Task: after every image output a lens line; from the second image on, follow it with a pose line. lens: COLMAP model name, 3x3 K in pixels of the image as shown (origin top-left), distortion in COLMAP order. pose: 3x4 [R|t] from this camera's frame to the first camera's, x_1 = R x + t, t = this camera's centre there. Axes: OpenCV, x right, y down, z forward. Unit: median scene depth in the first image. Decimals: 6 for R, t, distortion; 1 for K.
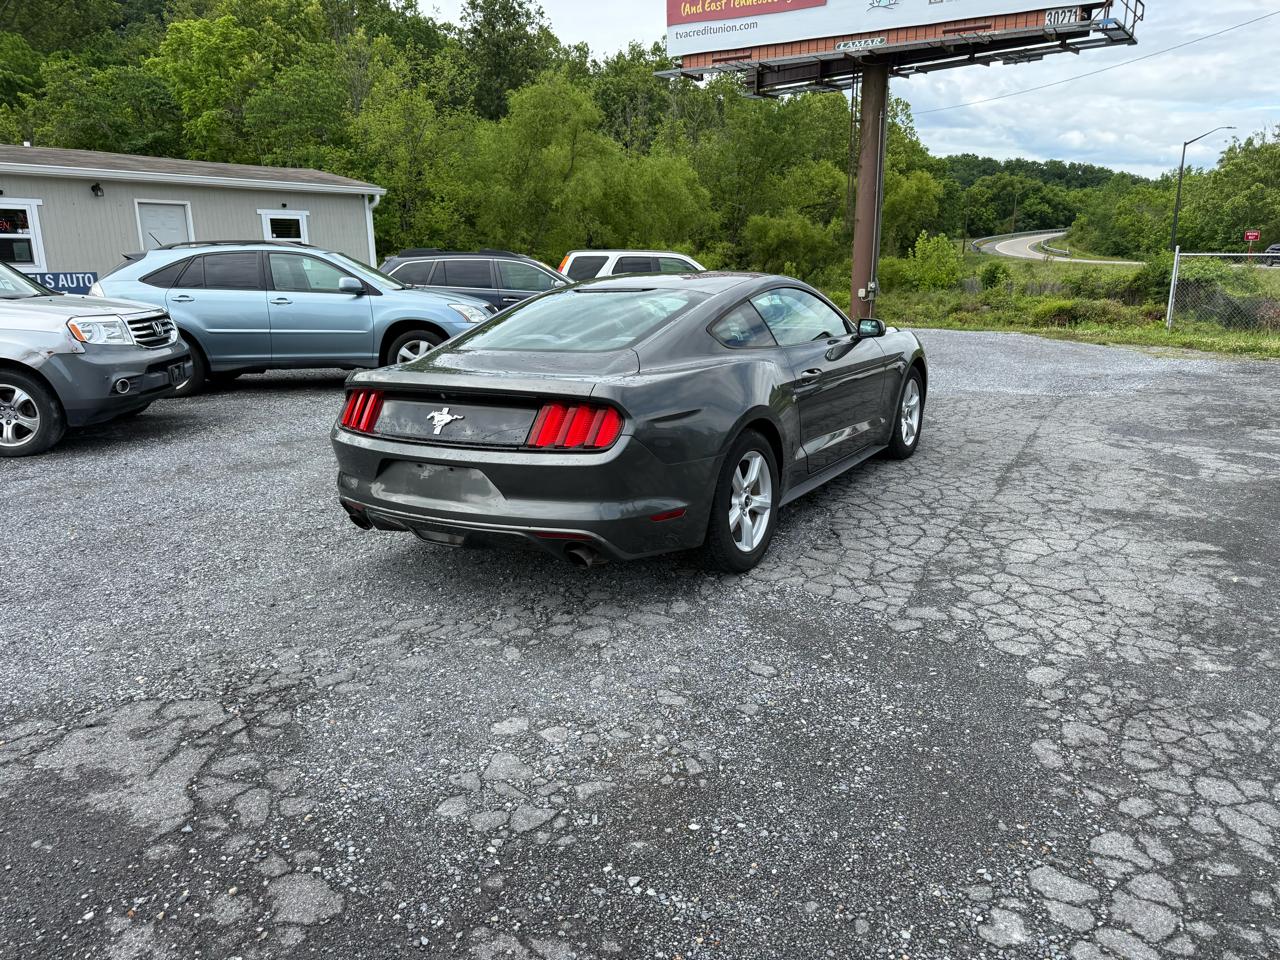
lens RADIAL K [[895.4, 0, 644.6], [0, 895.4, 488.6], [0, 0, 1]] dist [0.052469, -0.066459]
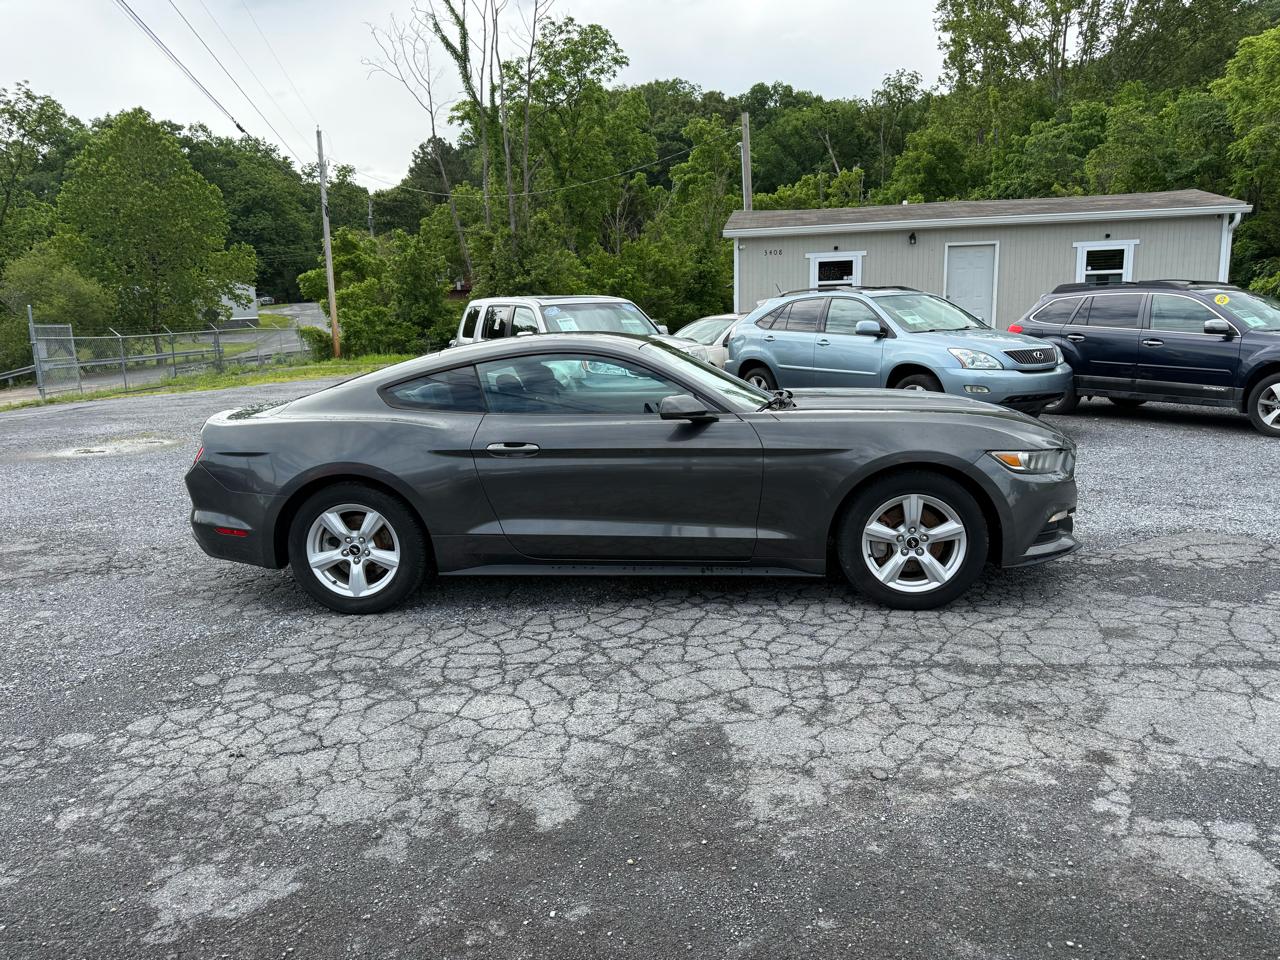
lens RADIAL K [[886.2, 0, 645.3], [0, 886.2, 507.9], [0, 0, 1]] dist [0.060935, -0.077013]
pose [[0.442349, 0.190879, -0.876295, 1.048292], [-0.195855, 0.974065, 0.113309, -0.196334], [0.875196, 0.121505, 0.468261, 0.703691]]
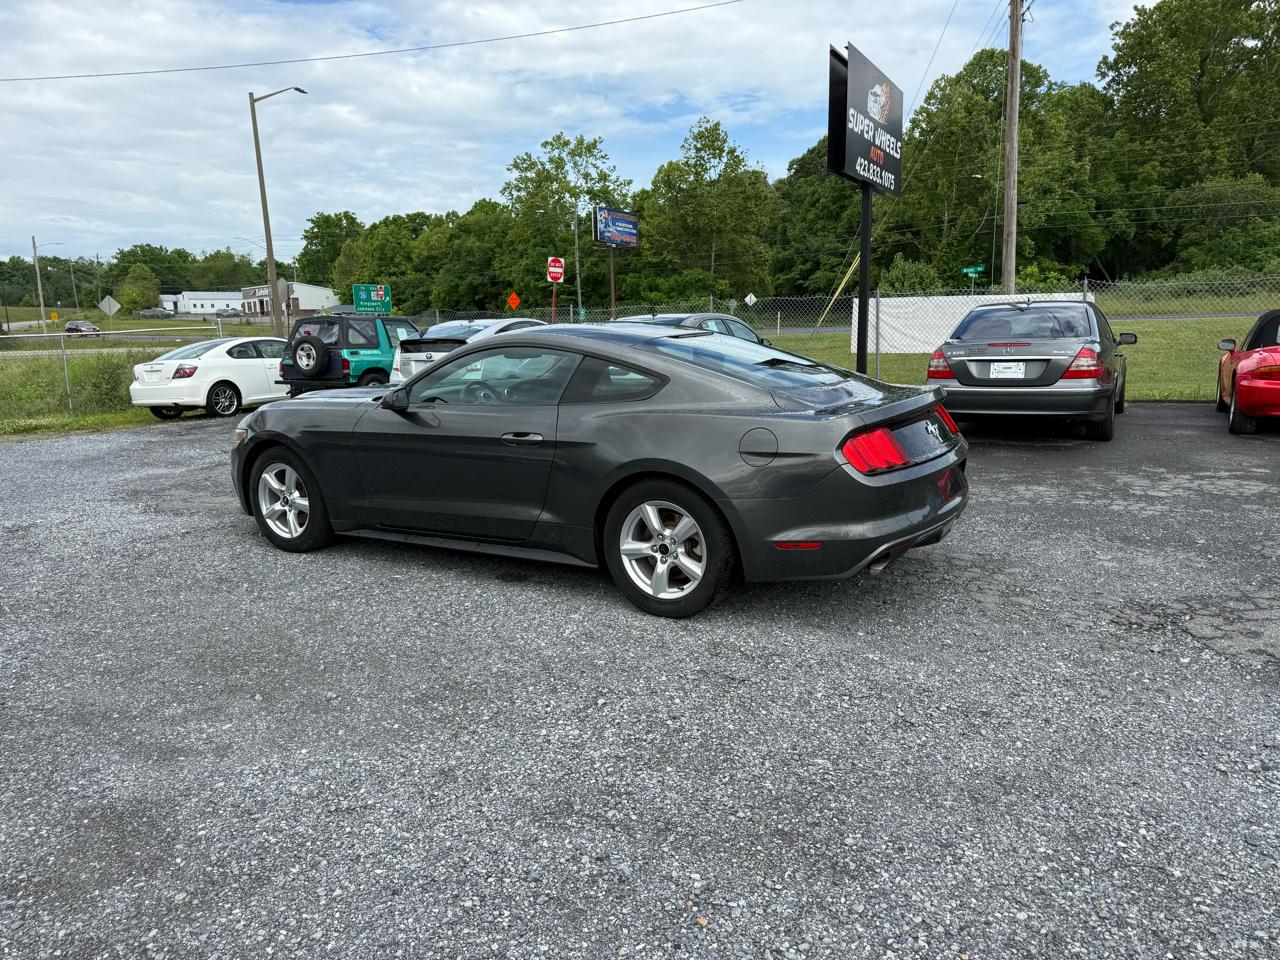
lens RADIAL K [[886.2, 0, 645.3], [0, 886.2, 507.9], [0, 0, 1]] dist [0.060935, -0.077013]
pose [[-0.012118, -0.192519, 0.981218, -1.086608], [0.269121, 0.944454, 0.188629, -0.239646], [-0.963030, 0.266353, 0.040366, 1.054900]]
